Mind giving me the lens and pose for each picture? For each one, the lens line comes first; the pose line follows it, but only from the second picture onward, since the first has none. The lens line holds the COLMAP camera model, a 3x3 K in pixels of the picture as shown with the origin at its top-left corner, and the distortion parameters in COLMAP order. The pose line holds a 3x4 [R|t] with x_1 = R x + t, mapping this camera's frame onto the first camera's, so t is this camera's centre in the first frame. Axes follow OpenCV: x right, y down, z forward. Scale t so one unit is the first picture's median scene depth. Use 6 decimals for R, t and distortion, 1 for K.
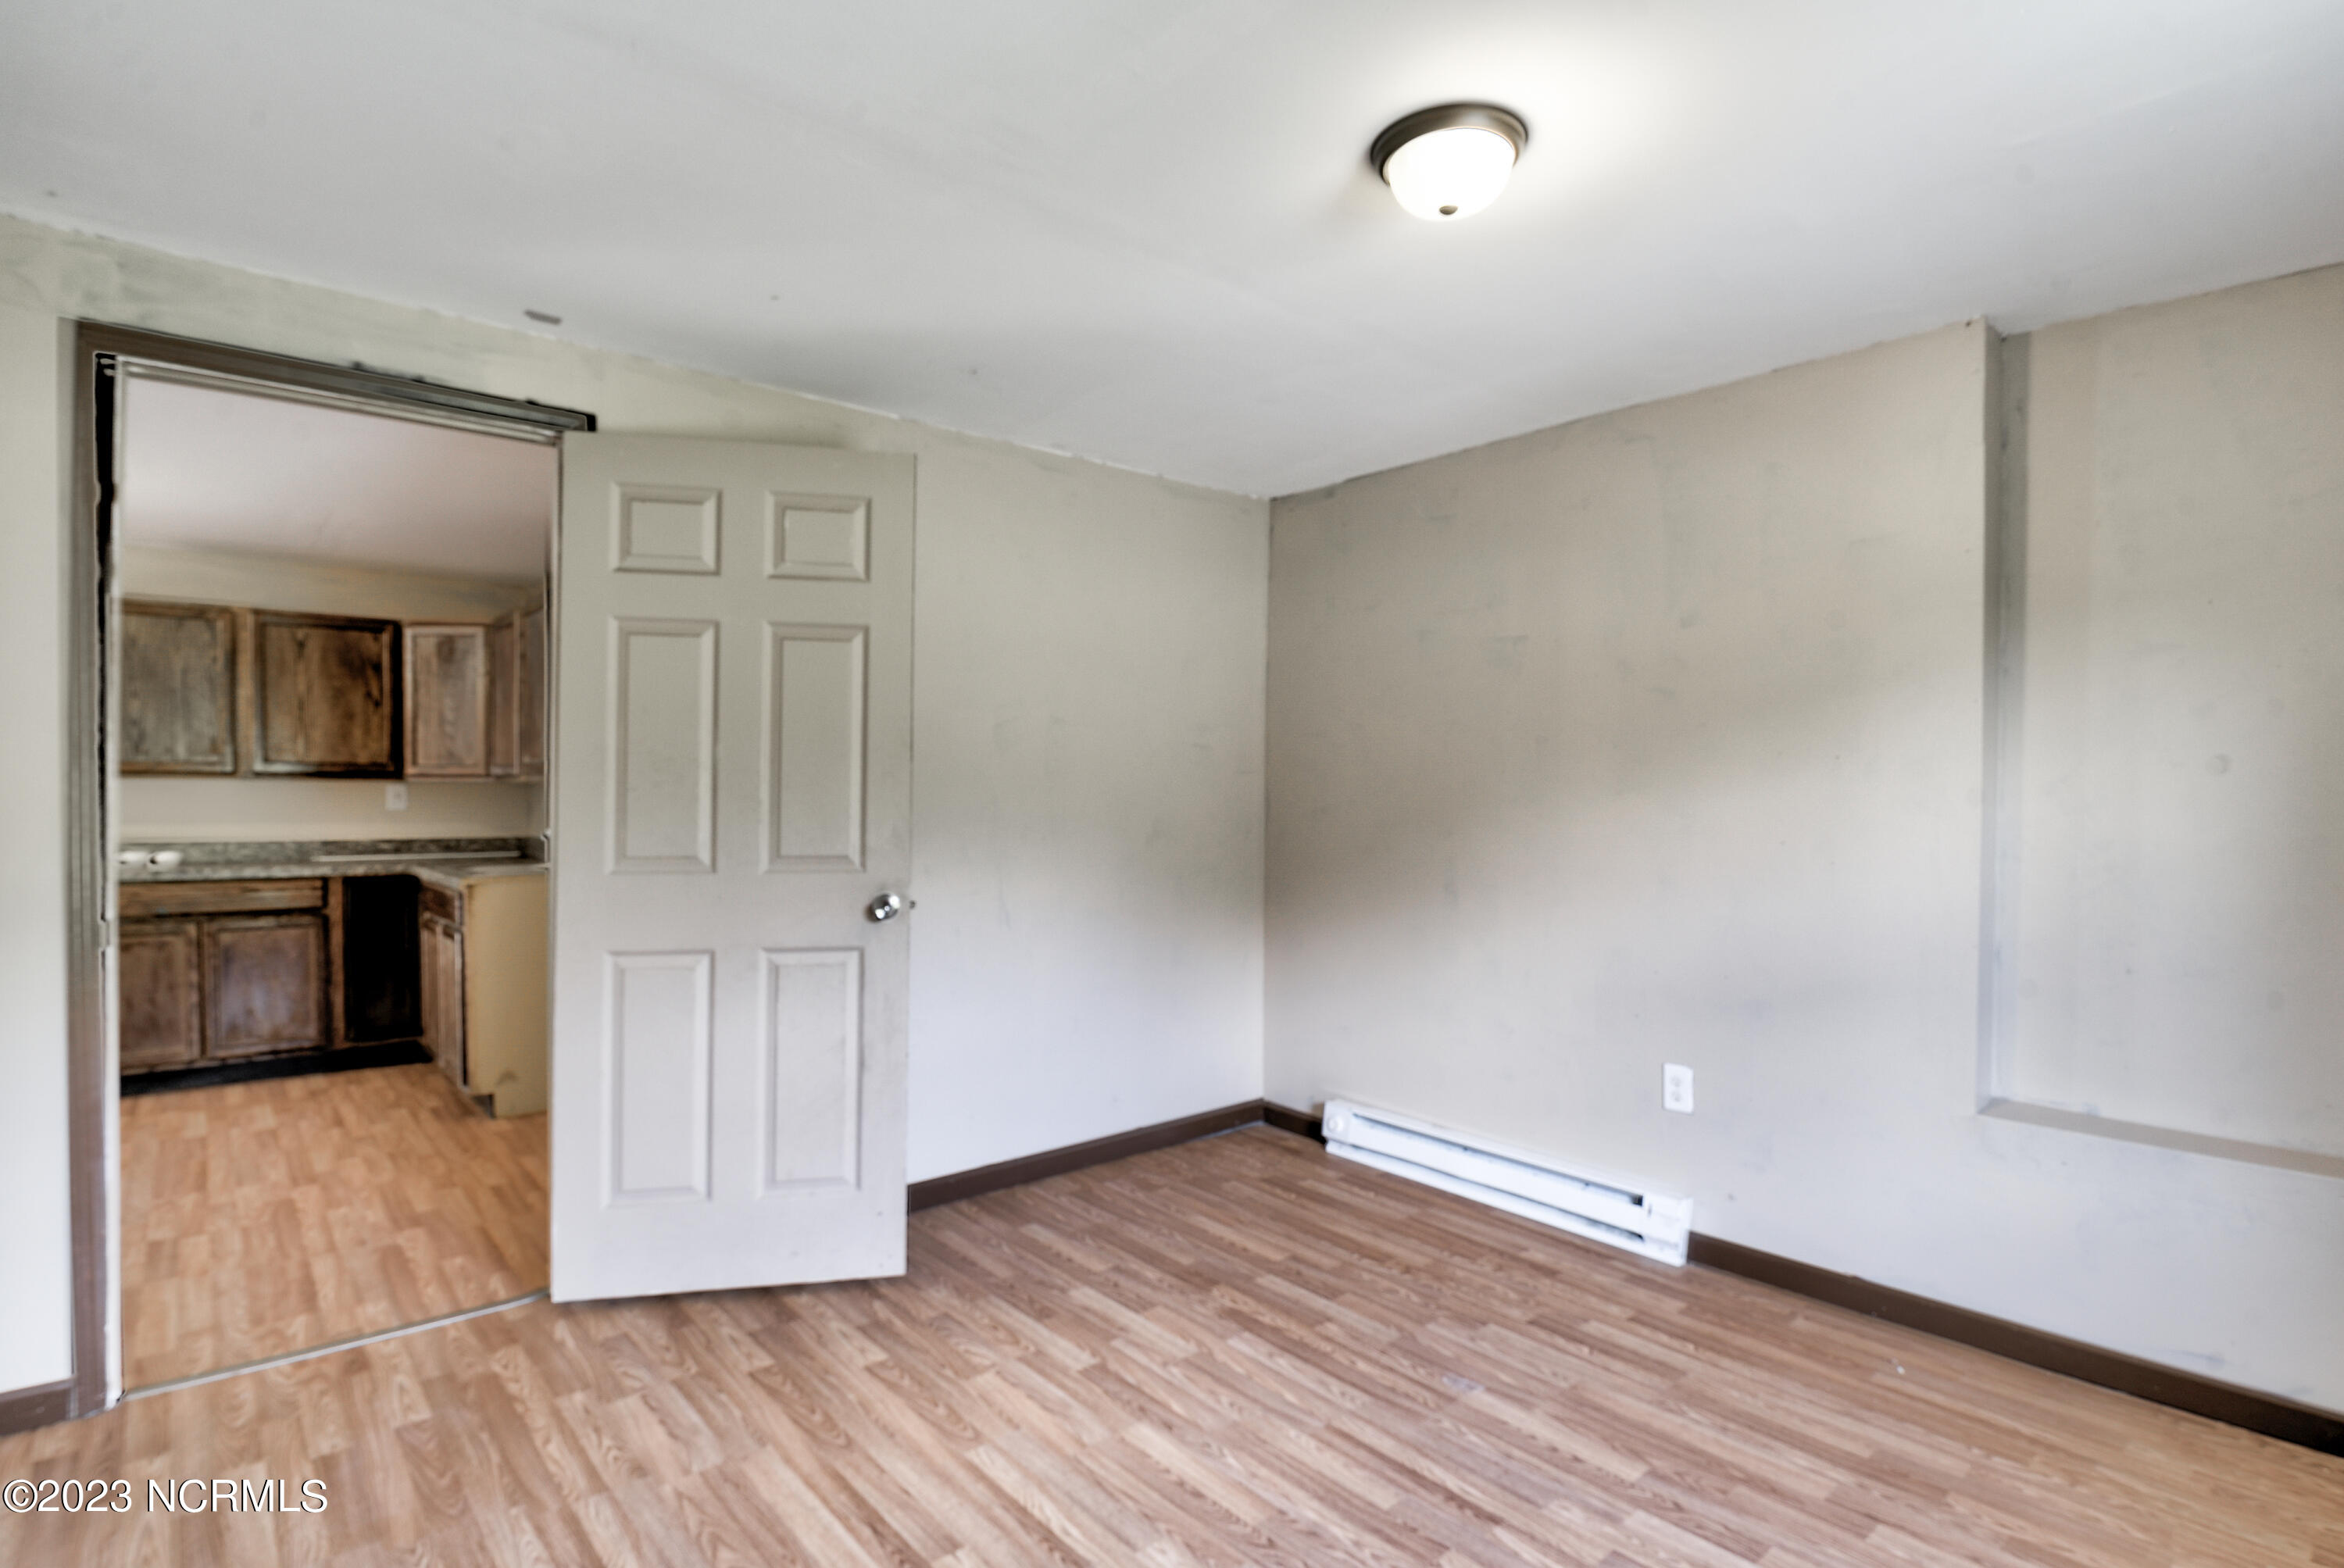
lens RADIAL K [[1181.7, 0, 1137.6], [0, 1181.7, 792.0], [0, 0, 1]] dist [-0.002690, -0.000823]
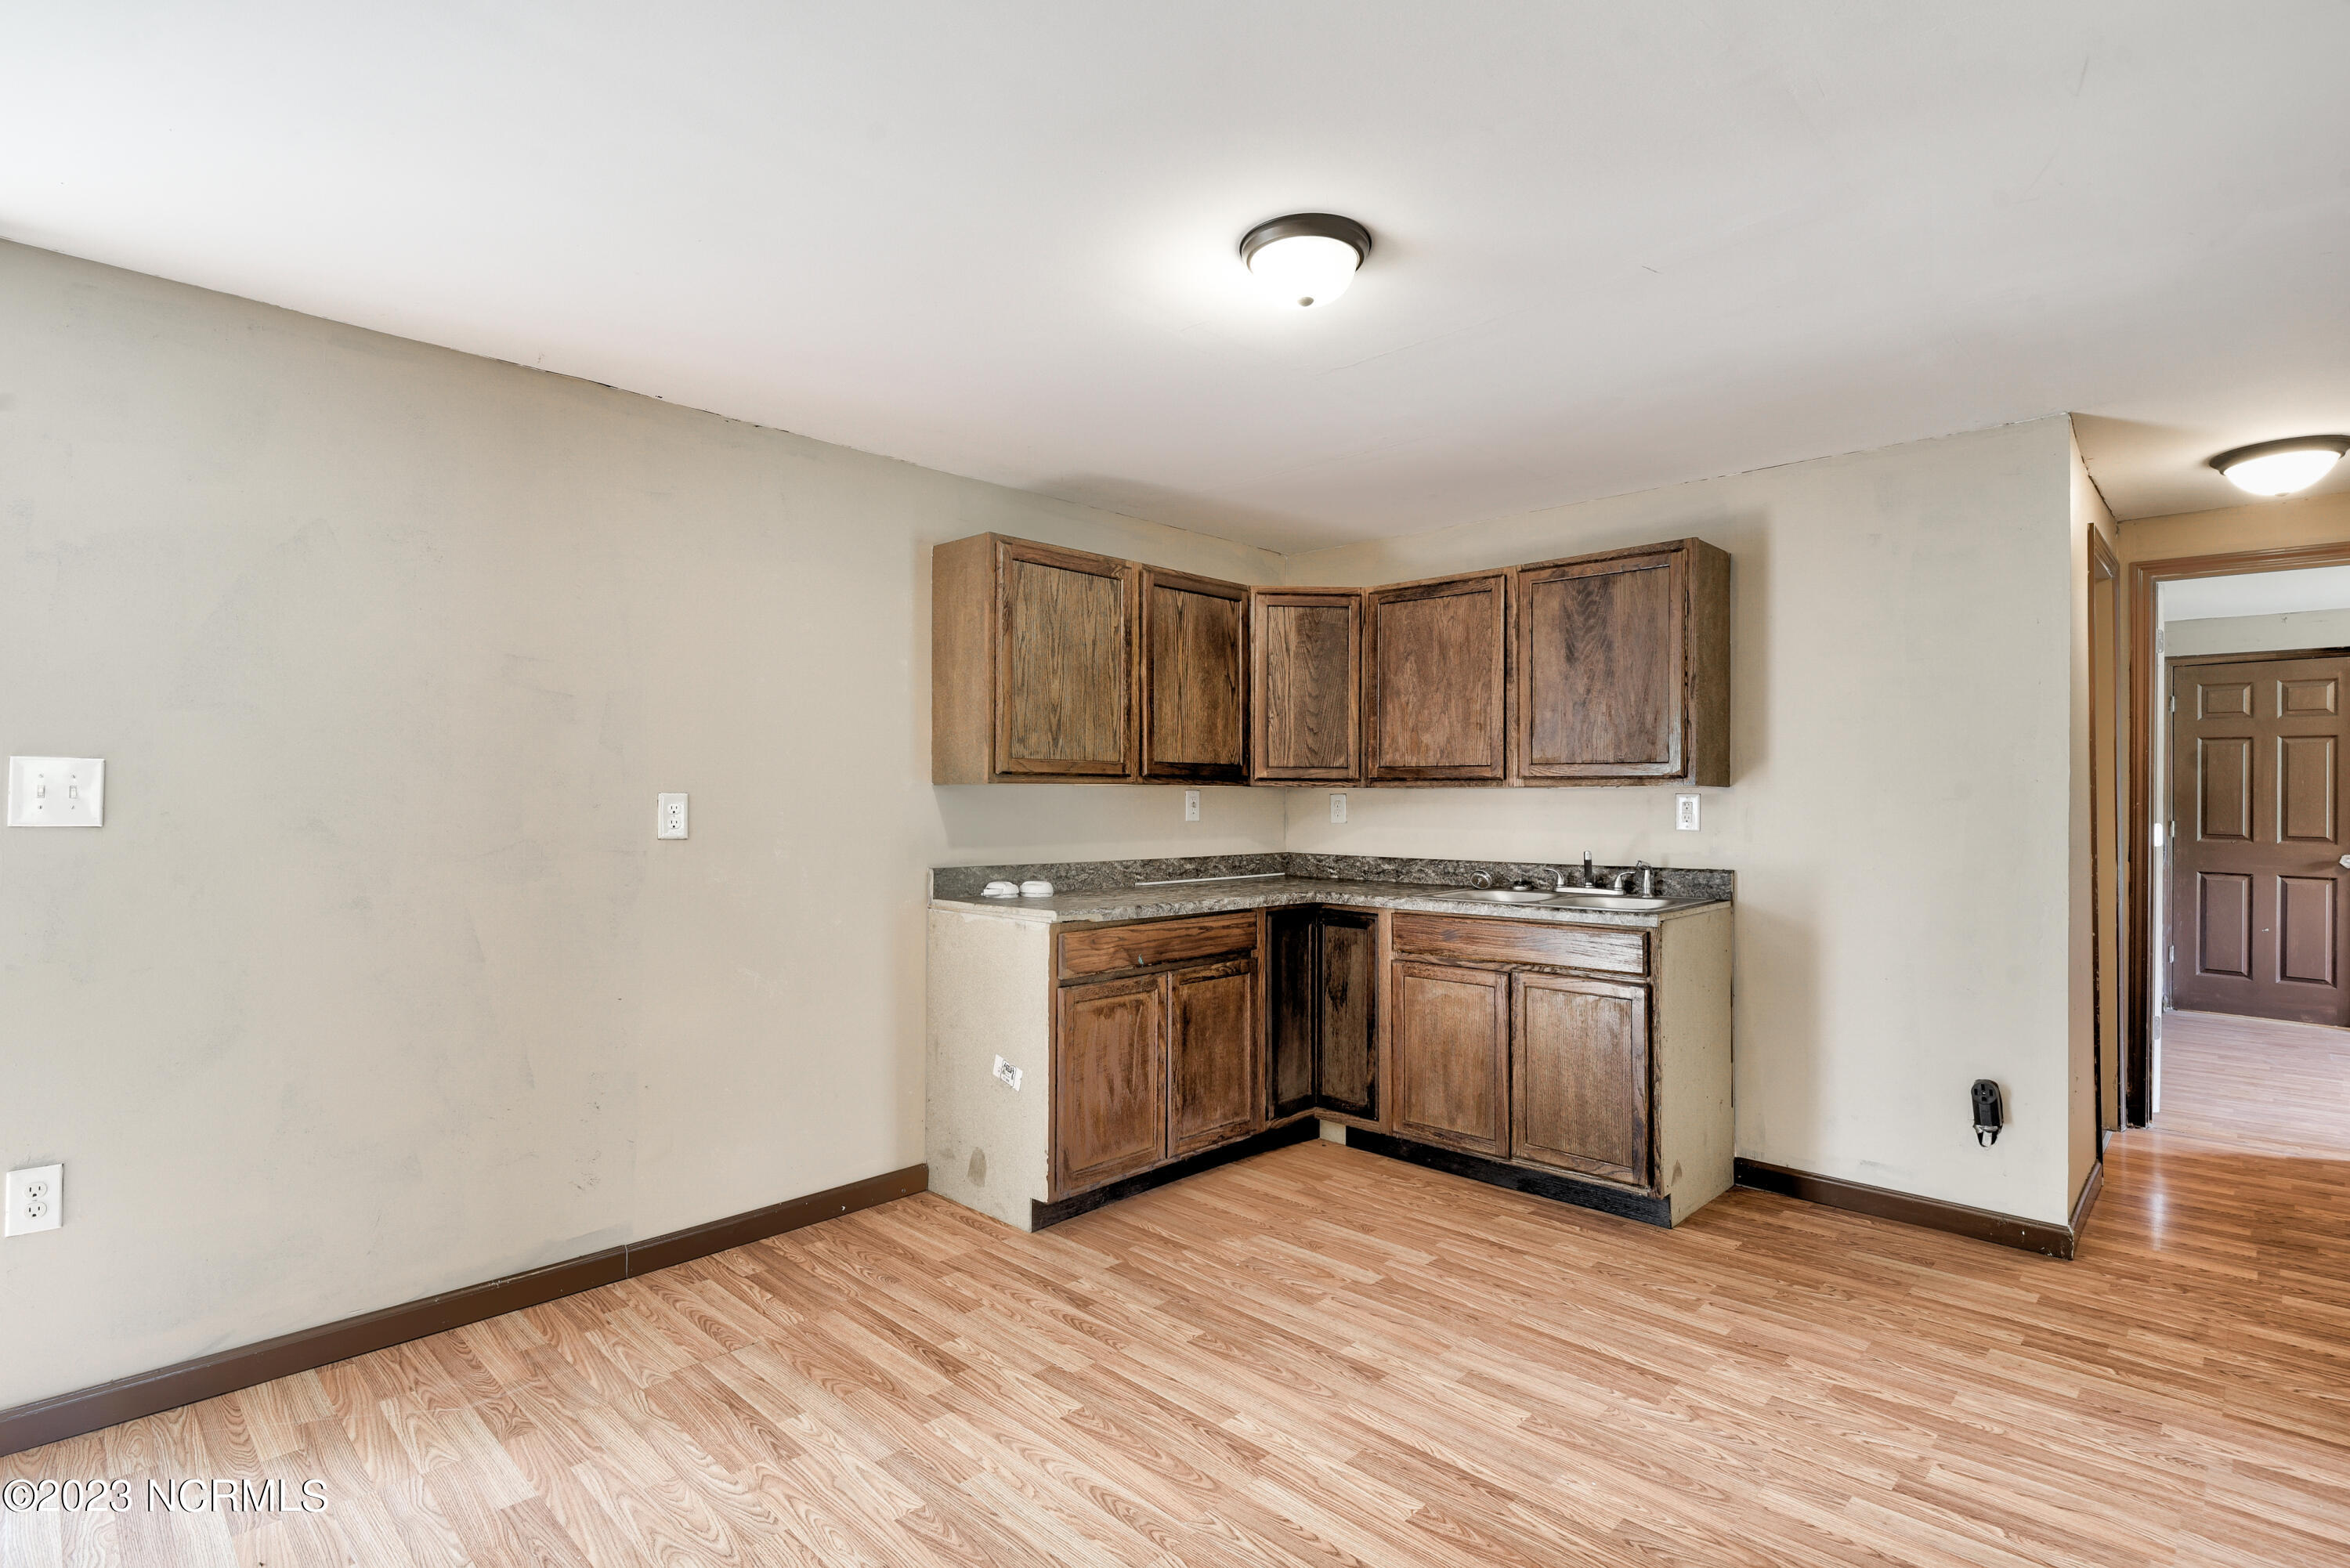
lens RADIAL K [[1137.4, 0, 1180.0], [0, 1137.4, 772.7], [0, 0, 1]] dist [-0.017751, -0.001545]
pose [[0.992873, 0.011714, 0.118600, -0.795944], [-0.009508, 0.999771, -0.019153, -0.003991], [-0.118797, 0.017889, 0.992757, 0.247933]]
